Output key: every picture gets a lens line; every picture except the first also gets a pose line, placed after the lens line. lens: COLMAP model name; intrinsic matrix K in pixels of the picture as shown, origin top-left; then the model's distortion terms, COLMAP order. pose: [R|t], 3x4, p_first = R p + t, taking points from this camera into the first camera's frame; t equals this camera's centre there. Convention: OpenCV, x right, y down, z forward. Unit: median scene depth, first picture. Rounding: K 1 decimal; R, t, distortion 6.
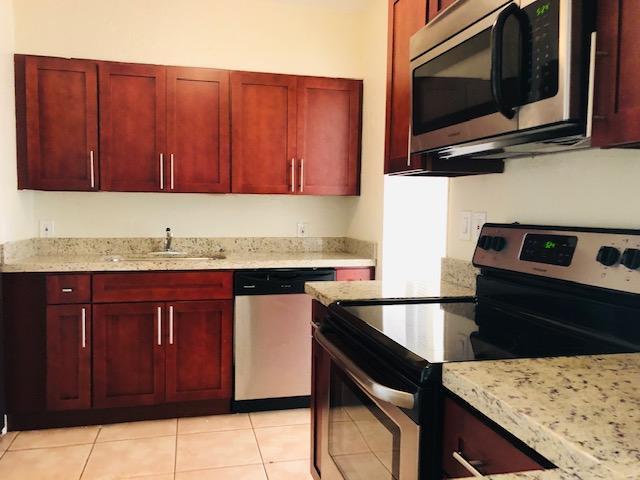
lens RADIAL K [[521.5, 0, 320.0], [0, 521.5, 240.0], [0, 0, 1]] dist [0.011242, -0.007090]
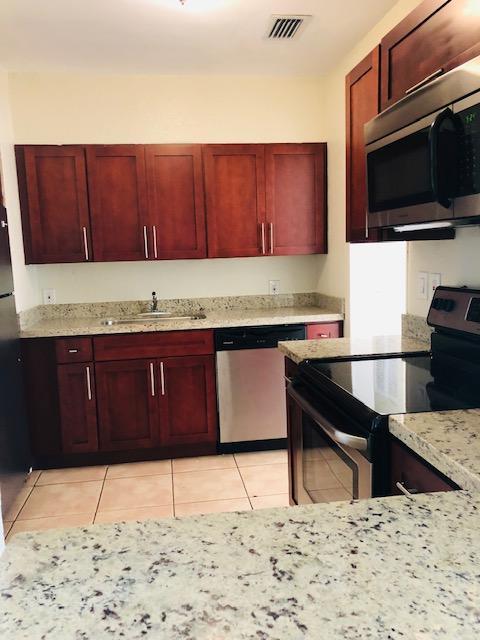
lens RADIAL K [[521.5, 0, 237.1], [0, 521.5, 318.5], [0, 0, 1]] dist [0.011242, -0.007090]
pose [[0.993436, -0.035274, -0.108812, 0.006000], [0.042387, 0.997064, 0.063763, -0.033931], [0.106244, -0.067957, 0.992015, -0.102059]]
